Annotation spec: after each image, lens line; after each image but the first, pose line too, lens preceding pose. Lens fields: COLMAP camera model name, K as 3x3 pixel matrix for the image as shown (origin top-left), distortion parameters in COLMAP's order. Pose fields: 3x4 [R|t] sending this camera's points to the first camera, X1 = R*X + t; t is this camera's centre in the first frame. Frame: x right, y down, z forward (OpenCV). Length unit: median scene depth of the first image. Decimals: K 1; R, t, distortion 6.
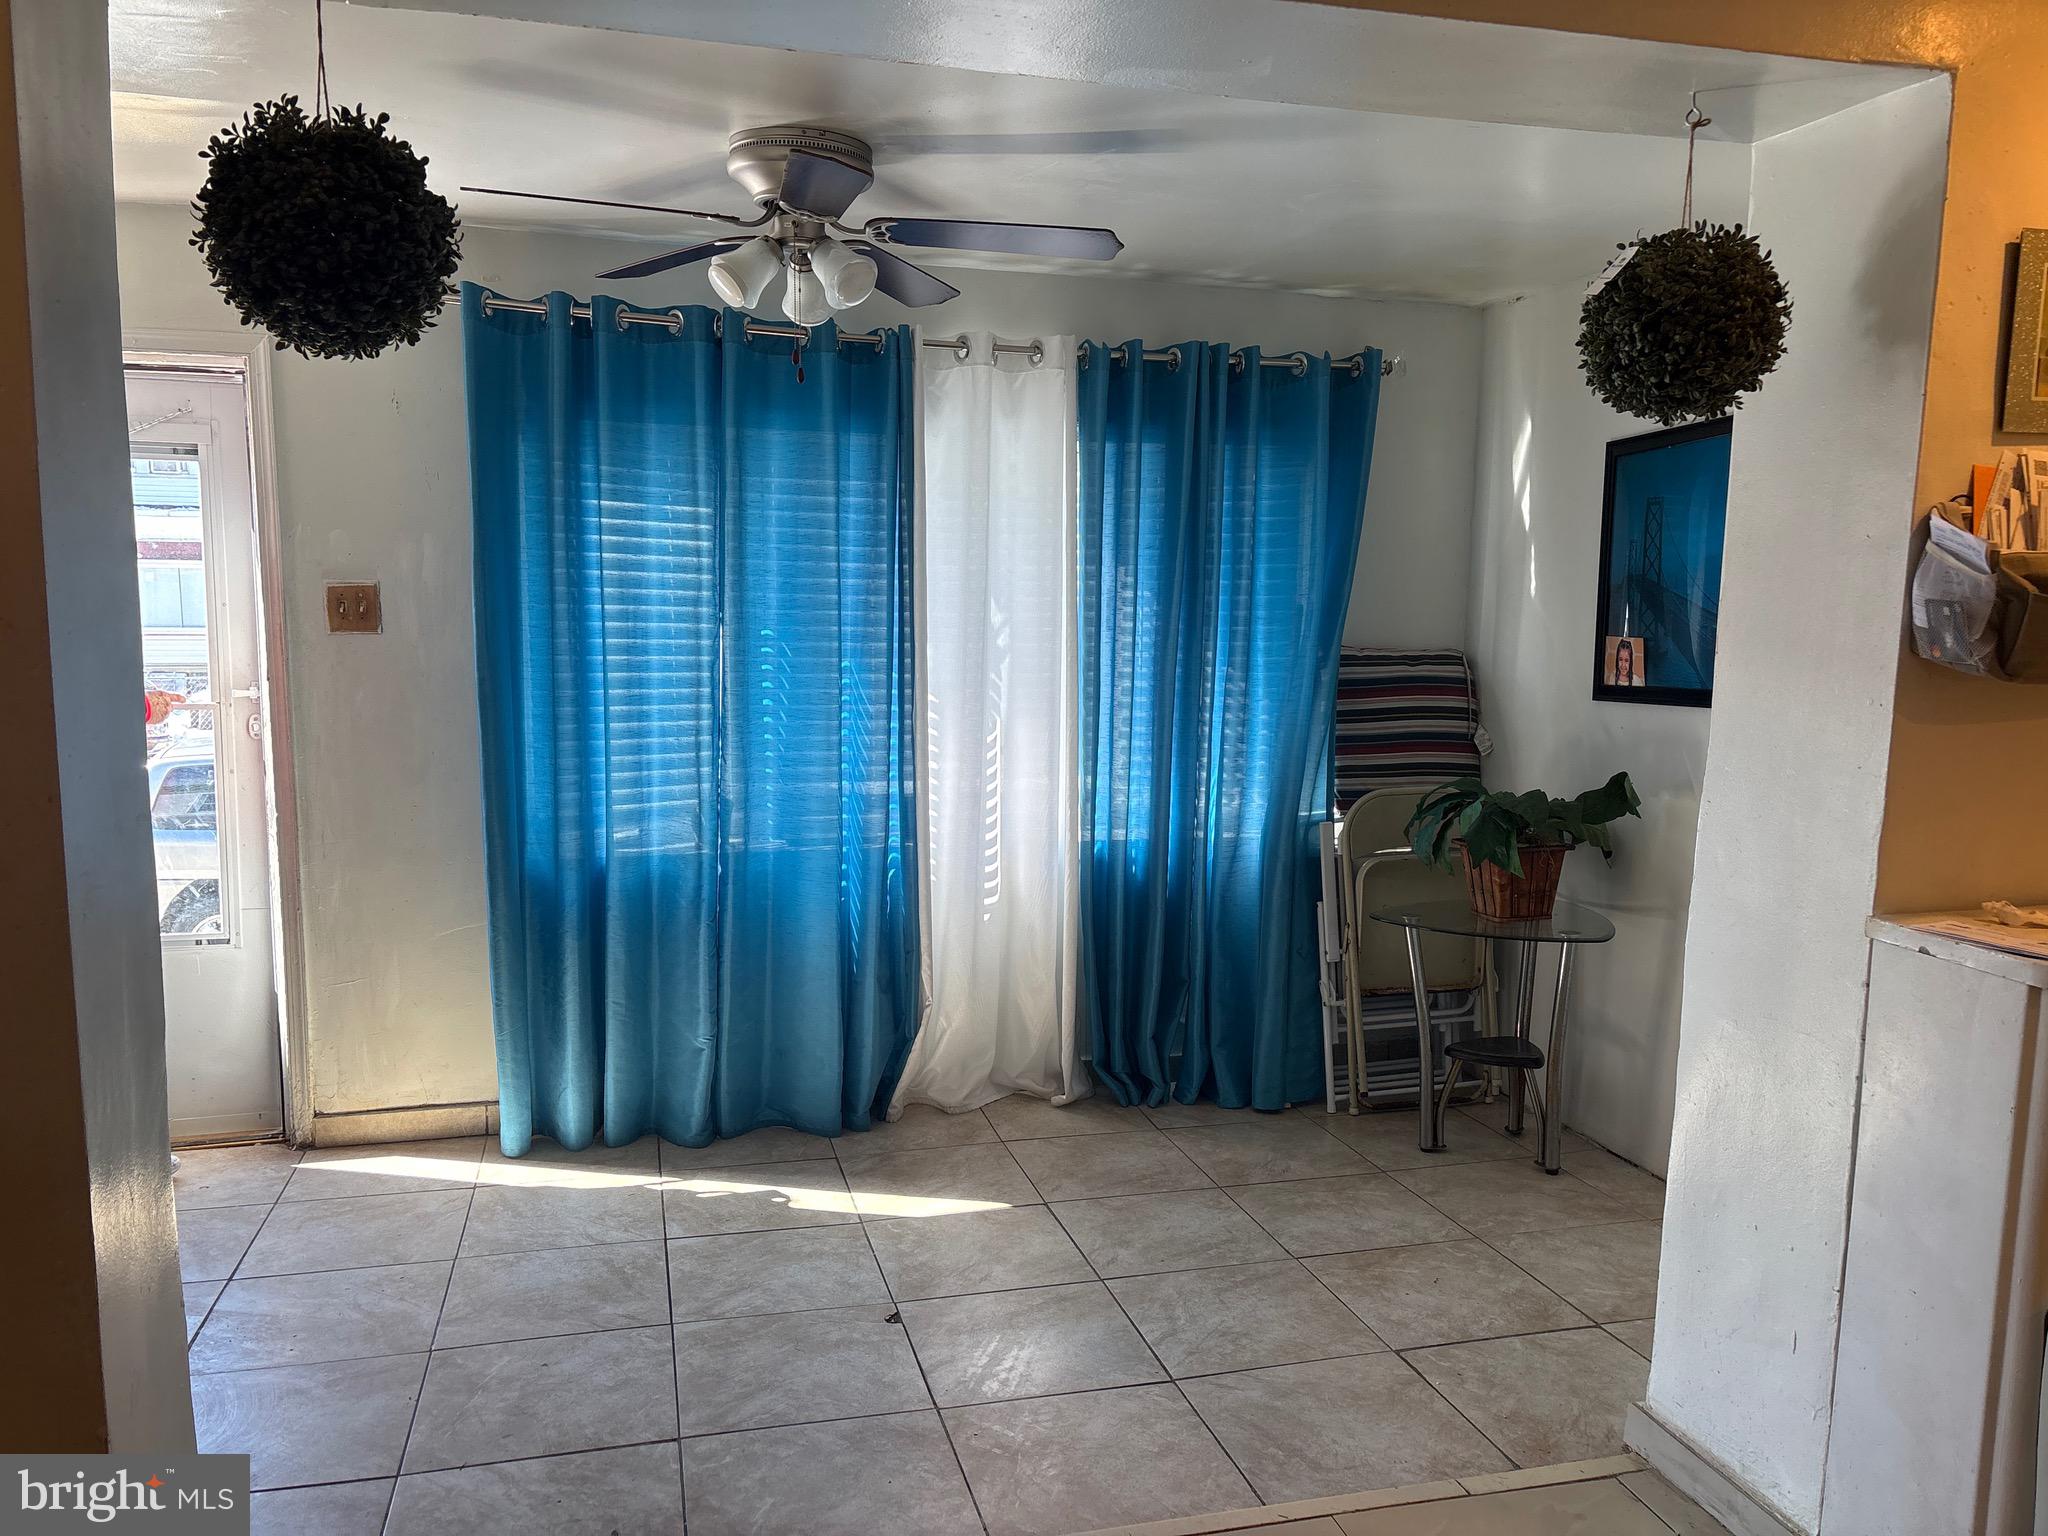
lens RADIAL K [[1550.6, 0, 1037.4], [0, 1550.6, 752.1], [0, 0, 1]] dist [0.082014, -0.089090]
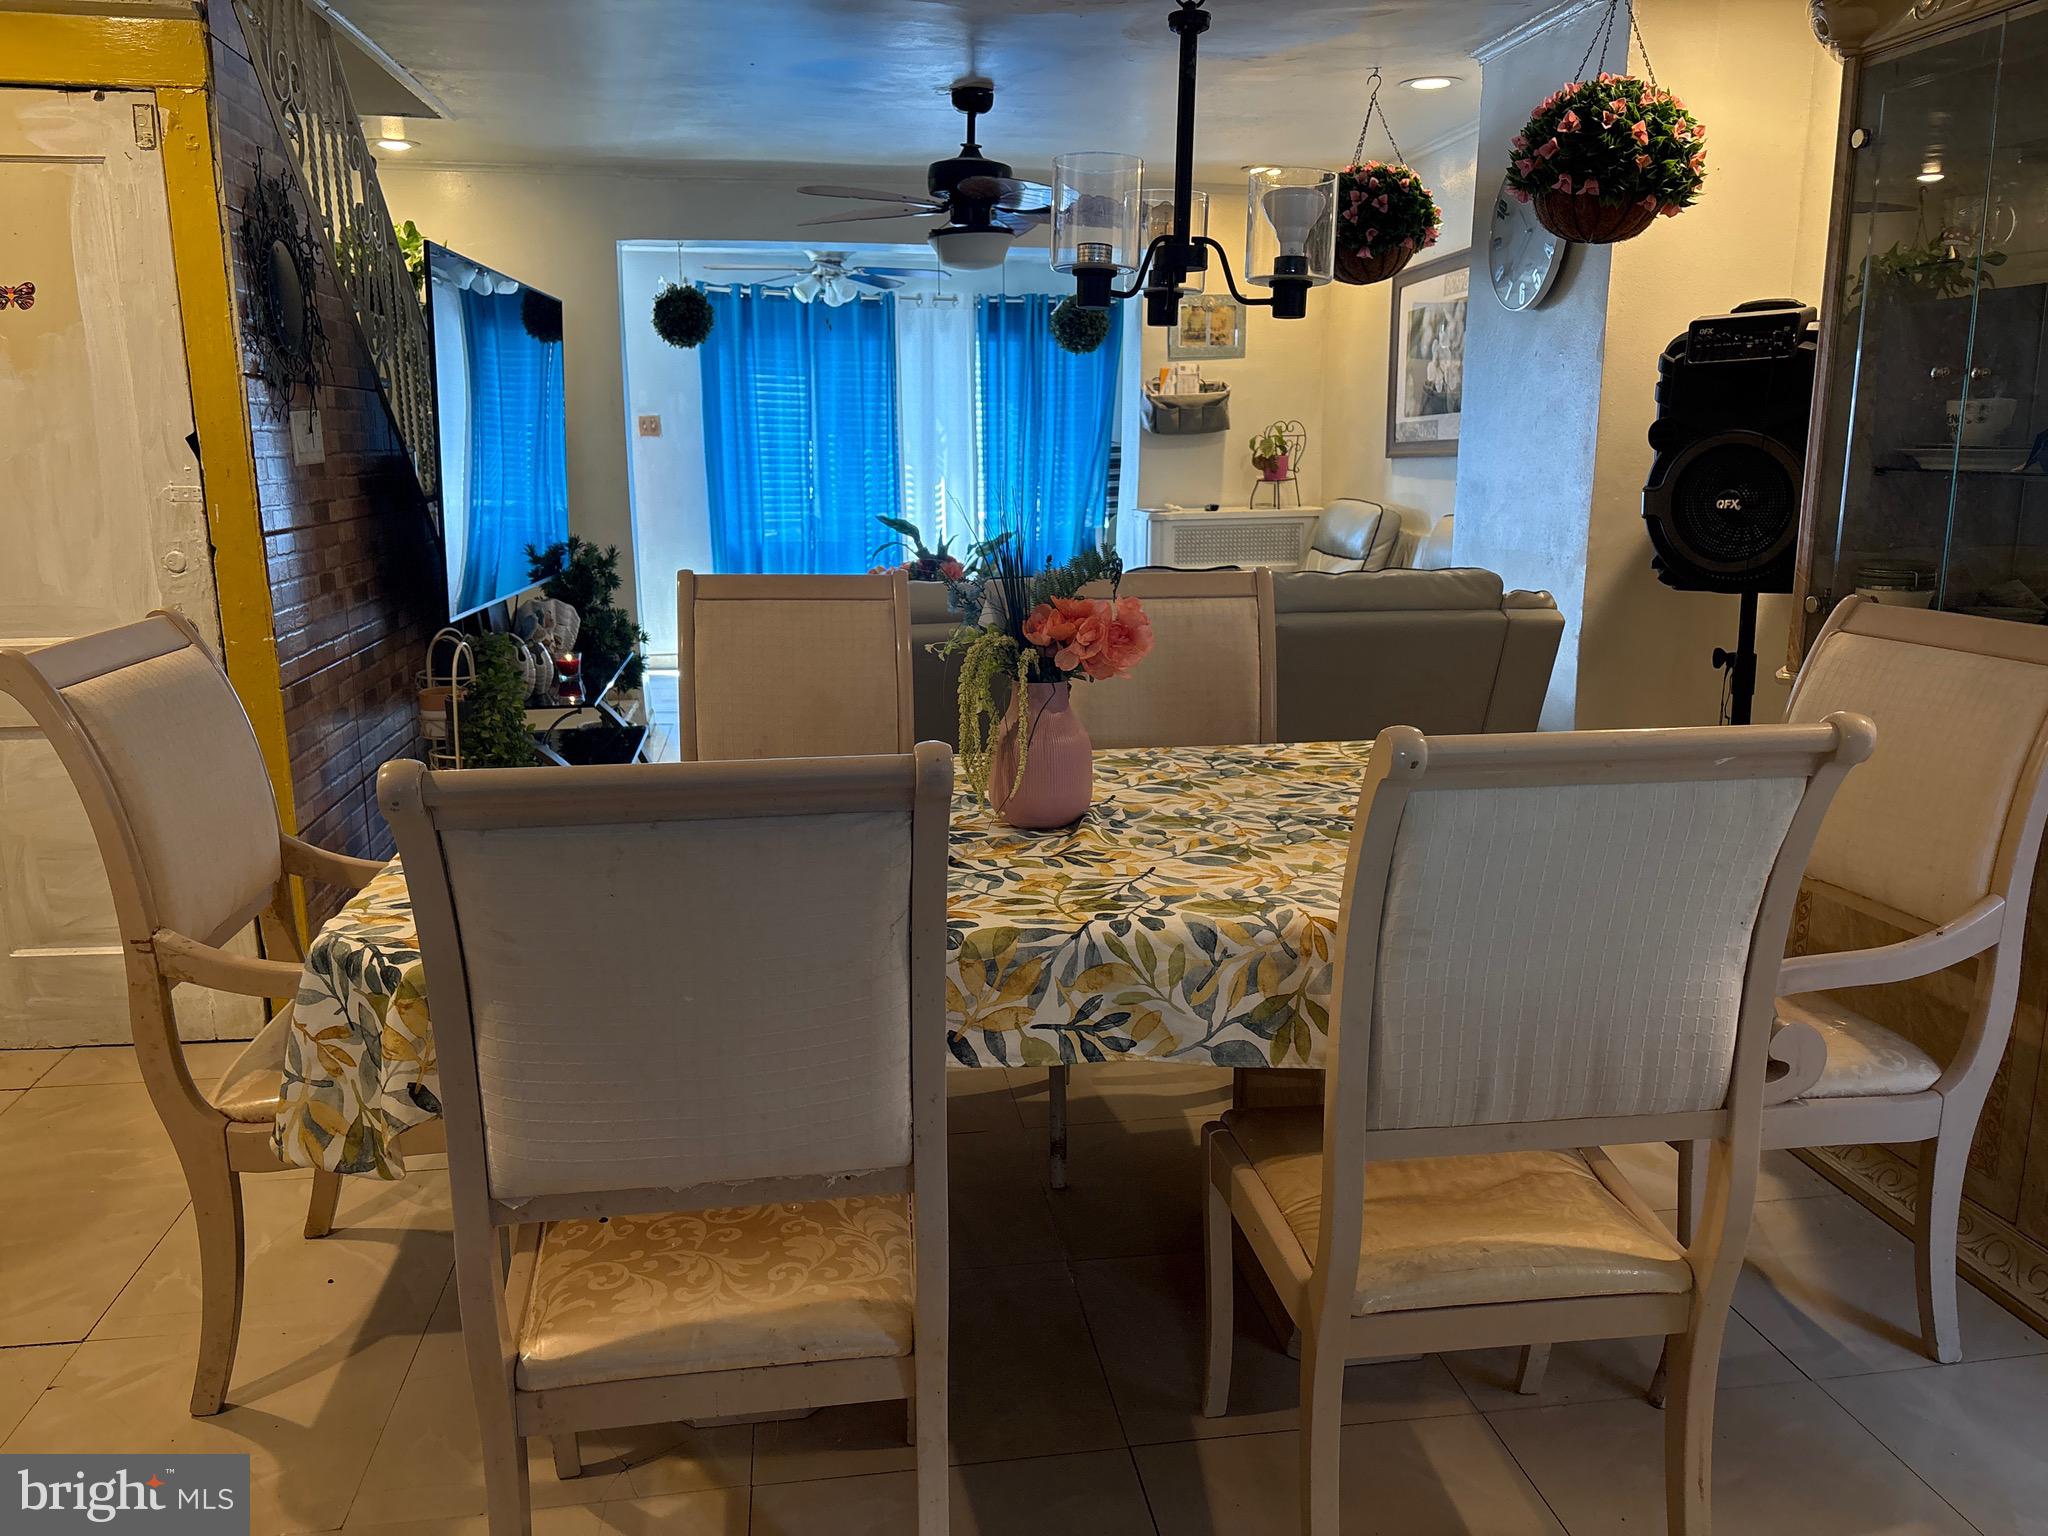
lens RADIAL K [[1550.6, 0, 1042.2], [0, 1550.6, 776.9], [0, 0, 1]] dist [0.082014, -0.089090]
pose [[0.995289, 0.010977, -0.096326, 0.333426], [-0.000090, 0.993673, 0.112310, 0.151456], [0.096949, -0.111772, 0.988993, -1.176988]]
